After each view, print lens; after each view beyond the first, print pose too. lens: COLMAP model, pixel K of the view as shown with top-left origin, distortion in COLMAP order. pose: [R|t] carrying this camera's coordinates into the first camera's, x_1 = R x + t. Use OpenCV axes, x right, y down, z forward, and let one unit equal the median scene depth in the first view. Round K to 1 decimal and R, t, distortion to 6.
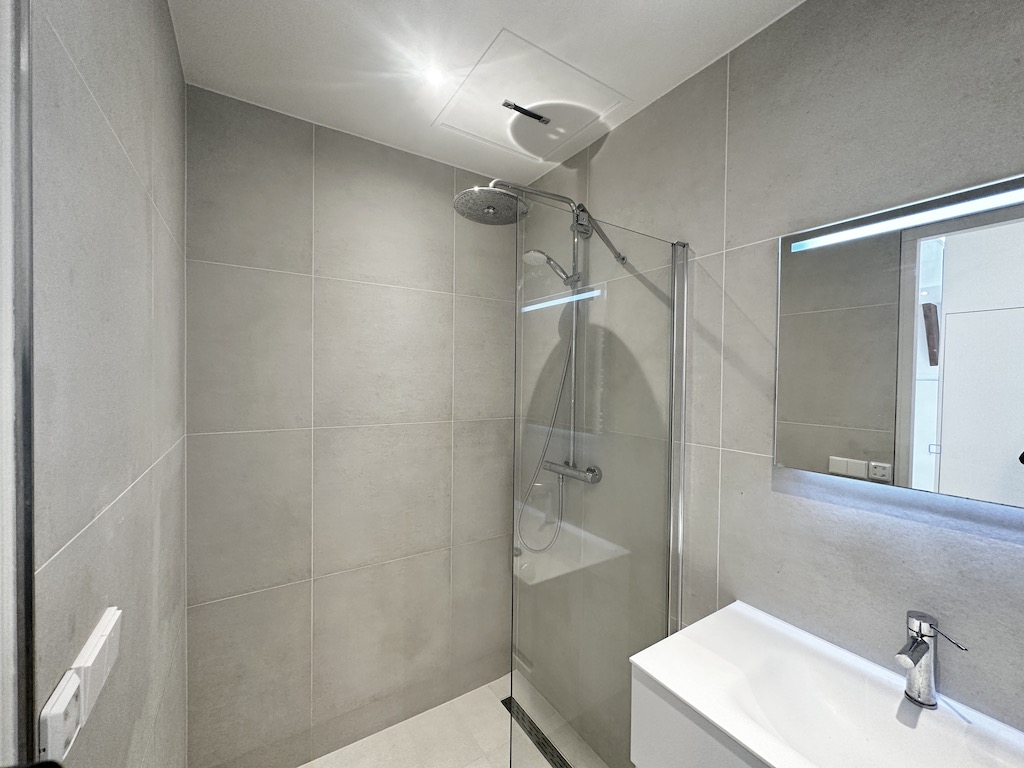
lens RADIAL K [[406.8, 0, 512.7], [0, 406.8, 383.2], [0, 0, 1]] dist [-0.001860, 0.000455]
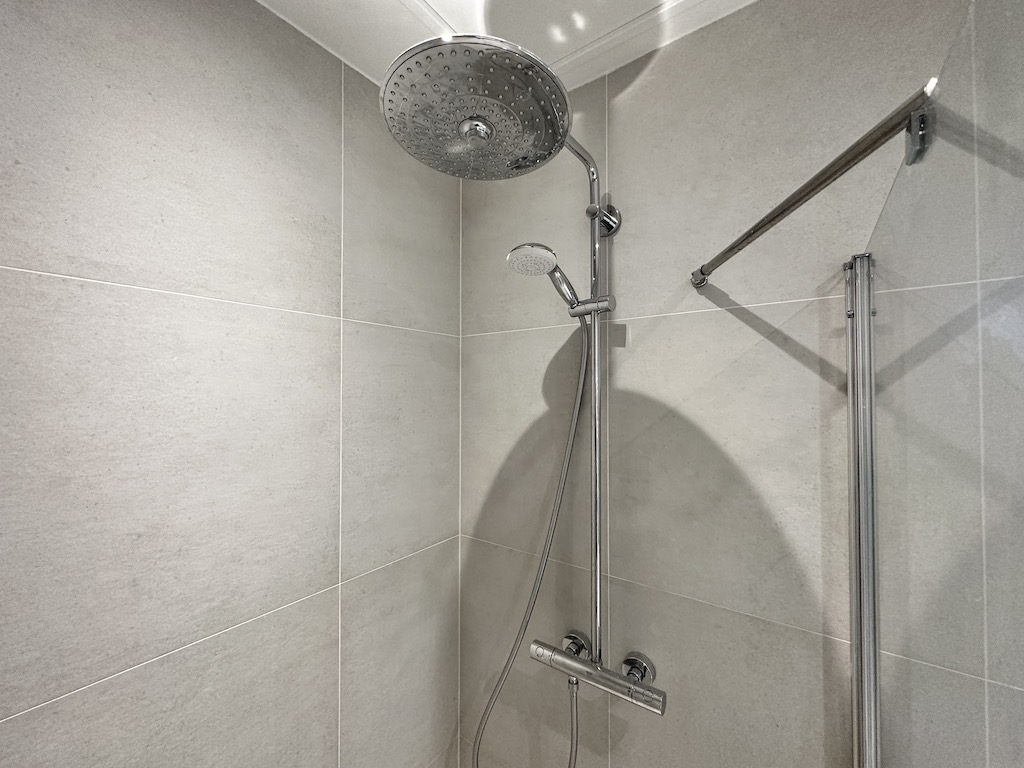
lens RADIAL K [[406.8, 0, 509.9], [0, 406.8, 383.8], [0, 0, 1]] dist [-0.001860, 0.000455]
pose [[0.934105, -0.007203, 0.356926, -0.145063], [0.016700, 0.999584, -0.023532, -0.141979], [-0.356607, 0.027942, 0.933836, 0.536028]]
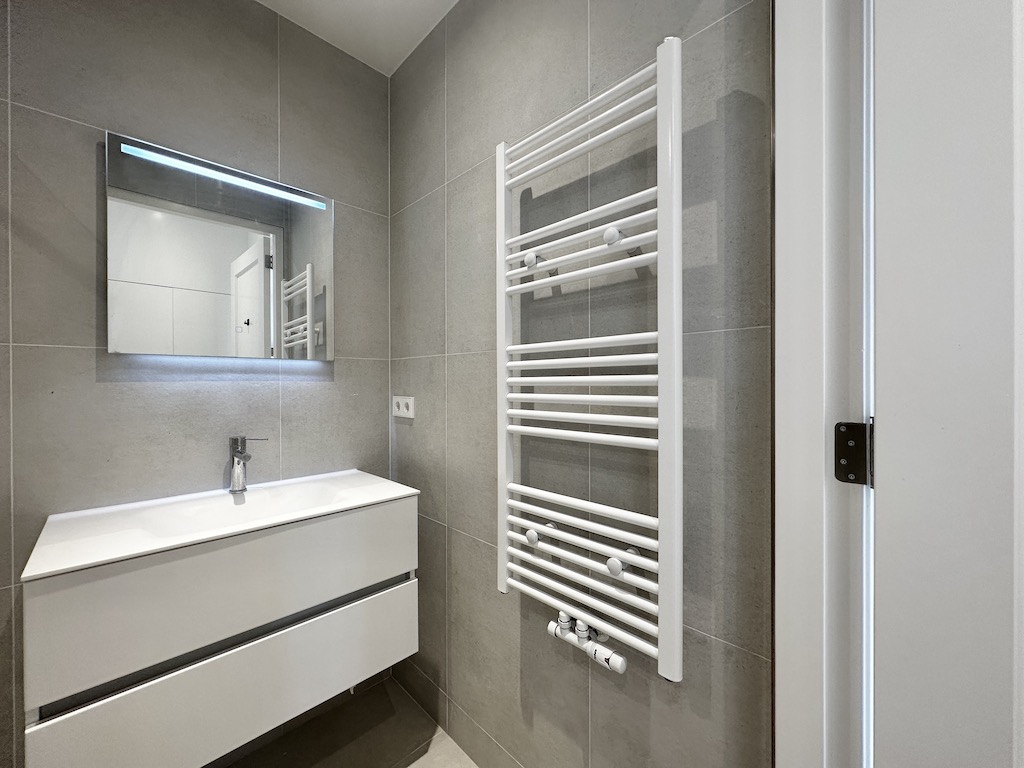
lens RADIAL K [[406.8, 0, 511.7], [0, 406.8, 382.5], [0, 0, 1]] dist [-0.001860, 0.000455]
pose [[-0.201383, -0.011344, 0.979447, -0.351034], [0.015839, 0.999764, 0.014836, 0.174879], [-0.979385, 0.018502, -0.201155, 0.136575]]
